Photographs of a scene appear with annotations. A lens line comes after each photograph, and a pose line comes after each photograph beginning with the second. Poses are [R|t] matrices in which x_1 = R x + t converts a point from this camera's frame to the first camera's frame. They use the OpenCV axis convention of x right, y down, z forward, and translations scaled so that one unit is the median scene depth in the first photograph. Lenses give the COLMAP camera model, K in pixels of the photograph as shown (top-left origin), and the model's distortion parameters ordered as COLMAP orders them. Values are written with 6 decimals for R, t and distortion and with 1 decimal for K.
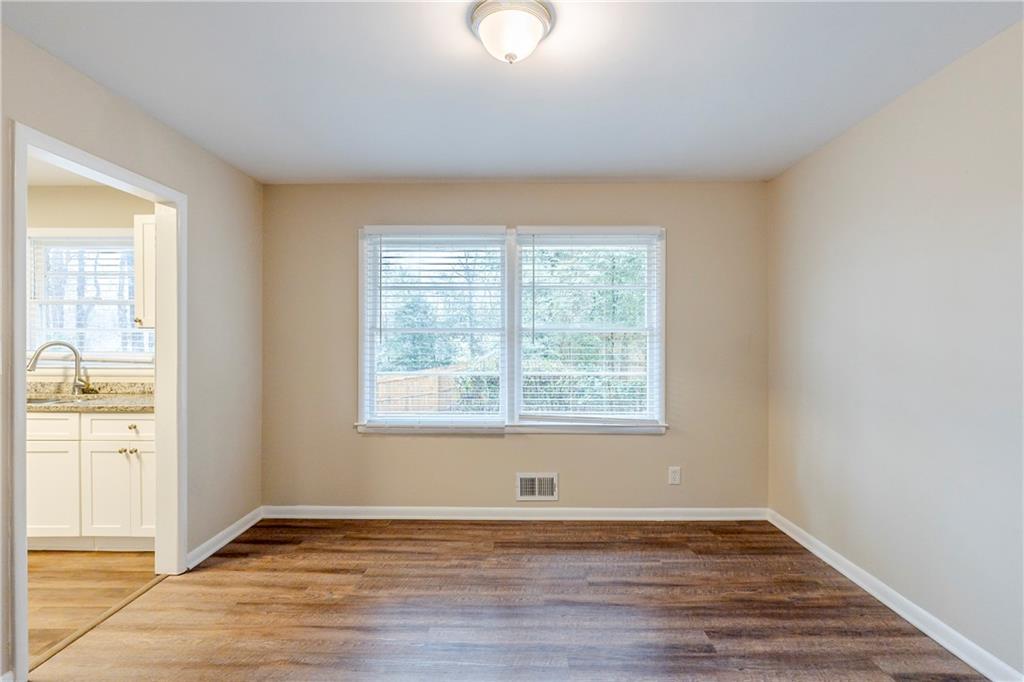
lens RADIAL K [[475.7, 0, 514.6], [0, 475.7, 335.5], [0, 0, 1]] dist [-0.011583, 0.000928]
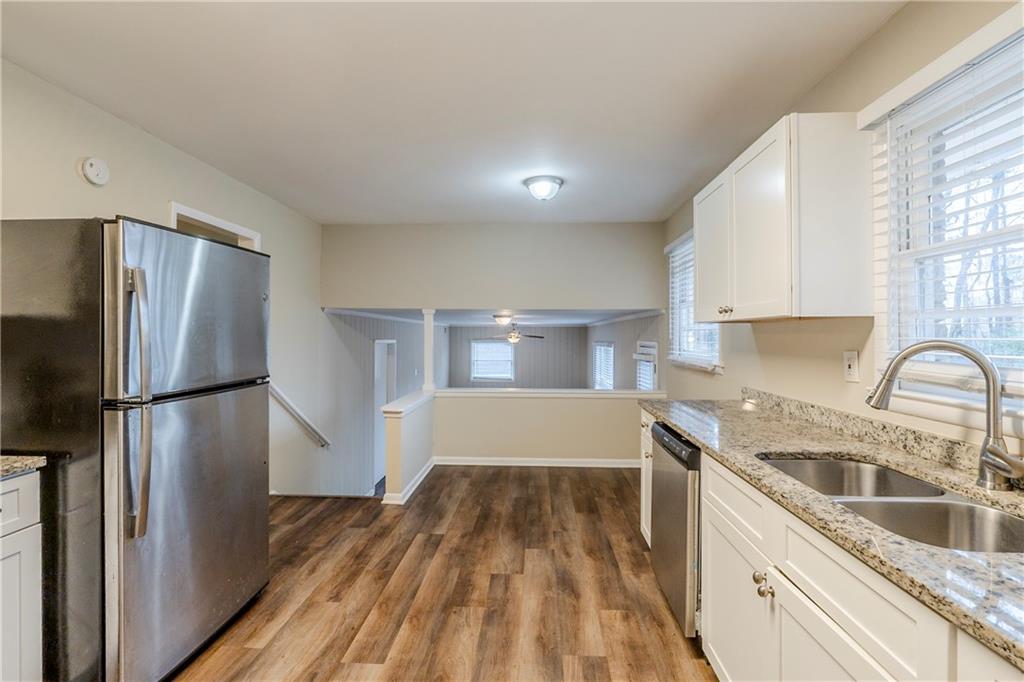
lens RADIAL K [[475.7, 0, 510.7], [0, 475.7, 332.3], [0, 0, 1]] dist [-0.011583, 0.000928]
pose [[-0.039615, -0.008440, -0.999179, -0.551575], [-0.001028, 0.999964, -0.008406, 0.009895], [0.999214, 0.000695, -0.039623, 0.644709]]
